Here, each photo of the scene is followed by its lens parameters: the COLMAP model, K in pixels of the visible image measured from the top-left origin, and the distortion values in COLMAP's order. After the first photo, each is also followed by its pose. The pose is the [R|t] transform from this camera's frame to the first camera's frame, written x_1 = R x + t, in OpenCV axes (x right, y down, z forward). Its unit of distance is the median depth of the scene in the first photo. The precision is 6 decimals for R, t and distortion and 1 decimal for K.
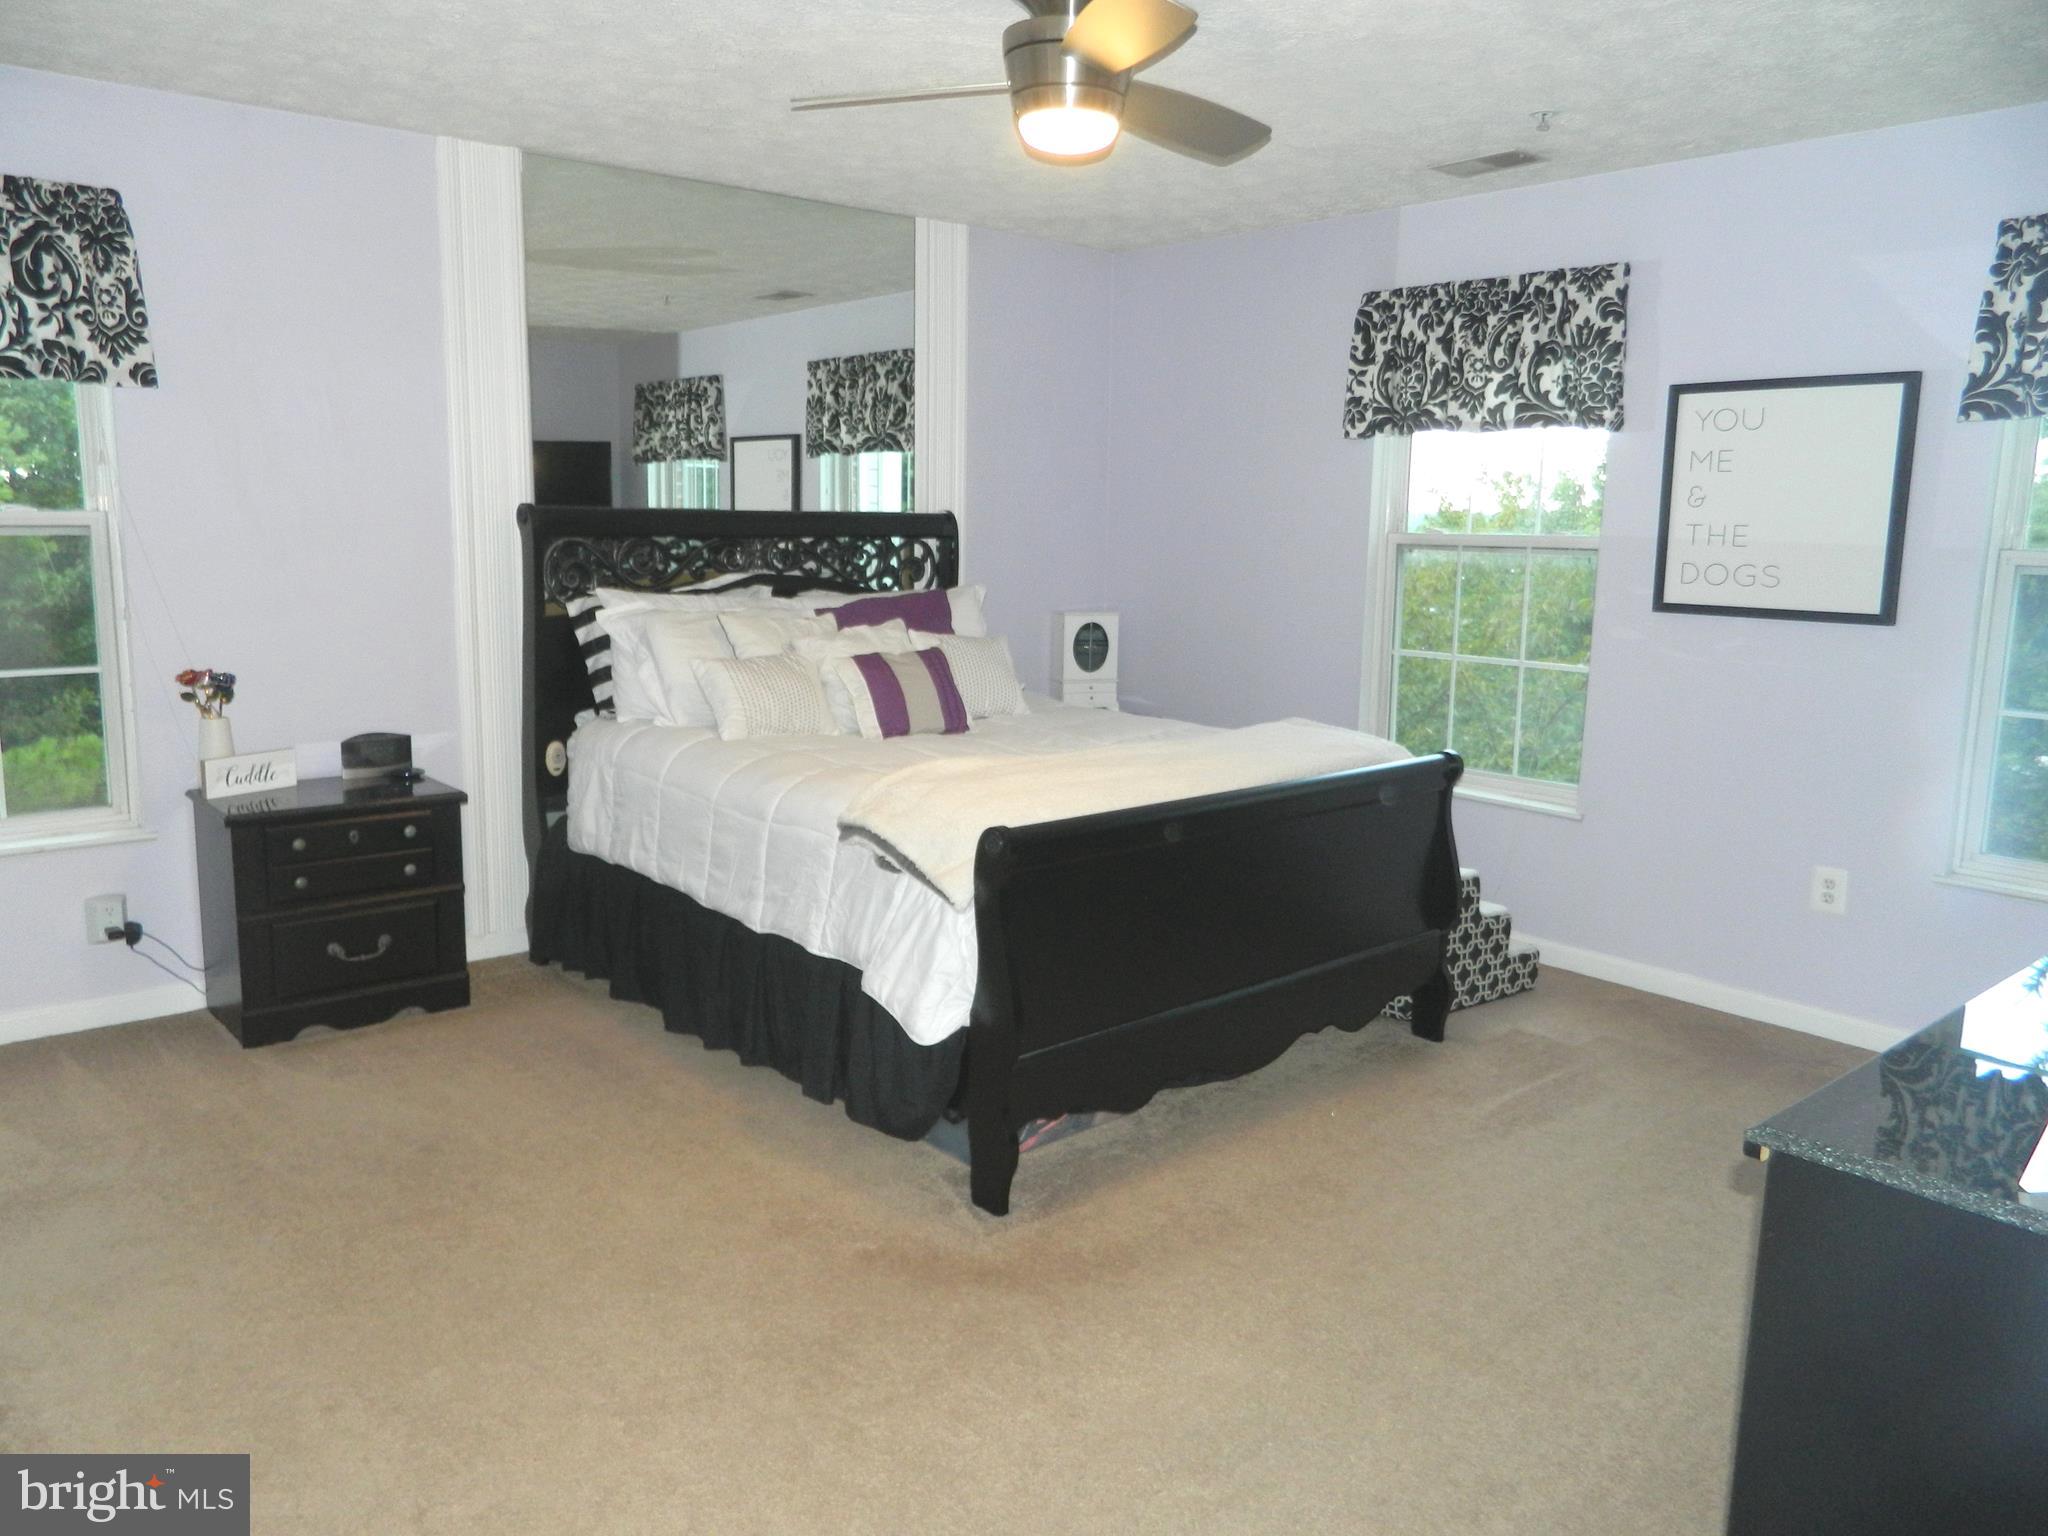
lens RADIAL K [[1510.6, 0, 1018.5], [0, 1510.6, 753.2], [0, 0, 1]] dist [0.008308, -0.012691]
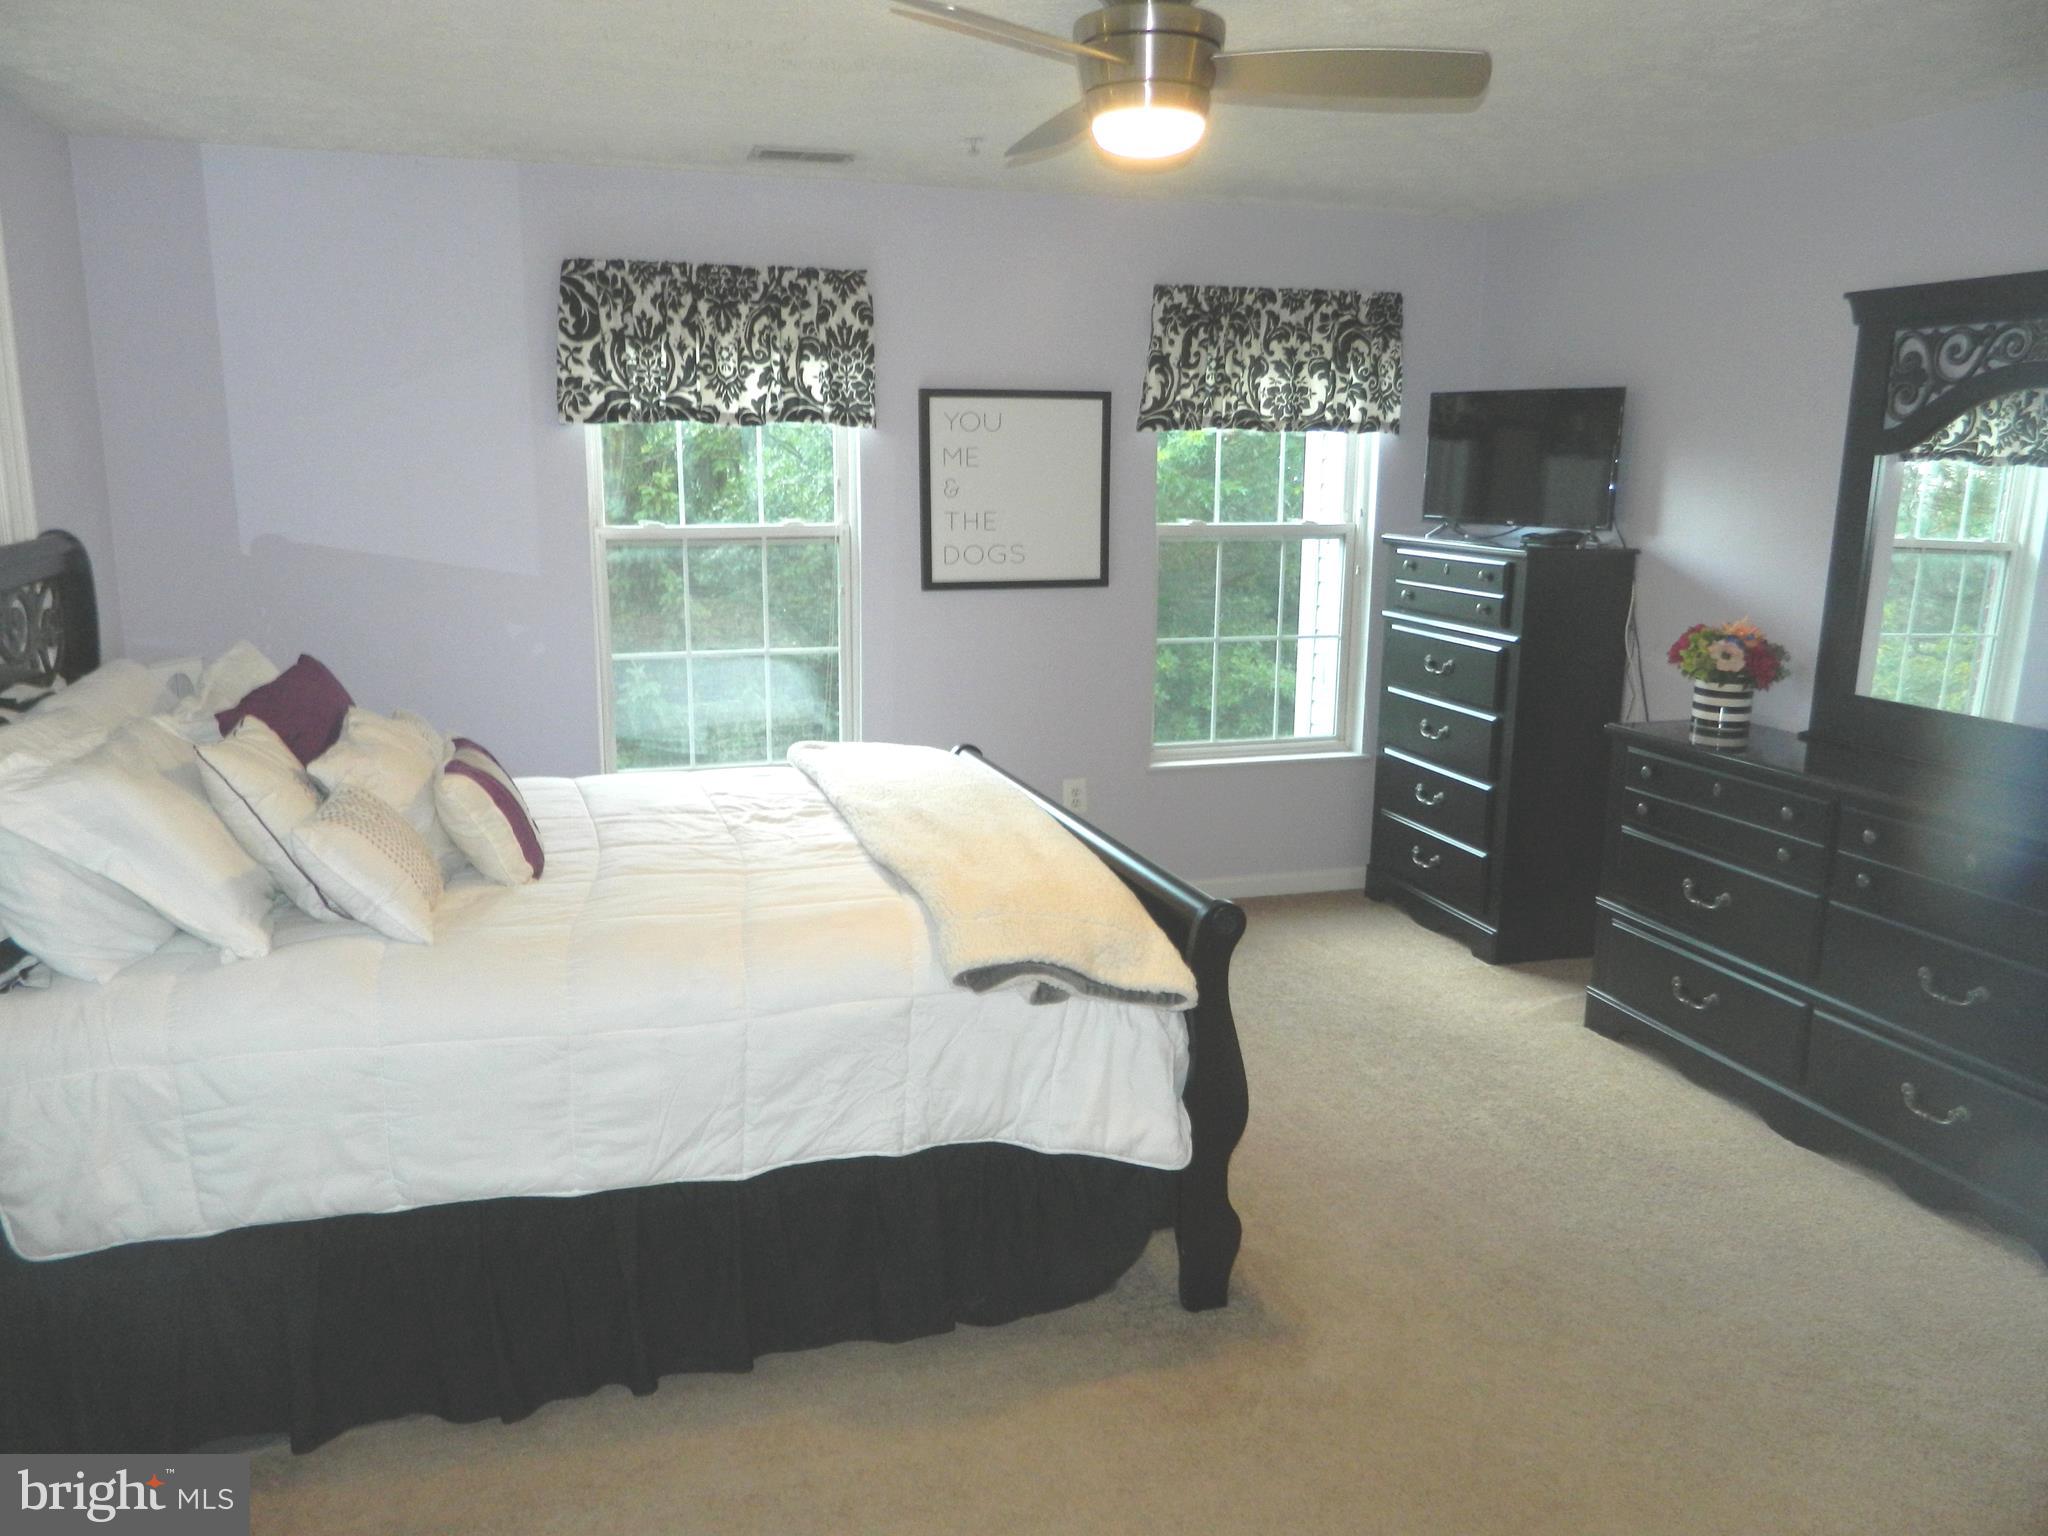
lens RADIAL K [[1536.7, 0, 1021.8], [0, 1536.7, 745.9], [0, 0, 1]] dist [-0.004265, -0.003616]
pose [[0.399203, -0.188386, 0.897300, -0.574815], [0.142553, 0.979515, 0.142226, -0.128626], [-0.905713, 0.071136, 0.417881, 0.453660]]
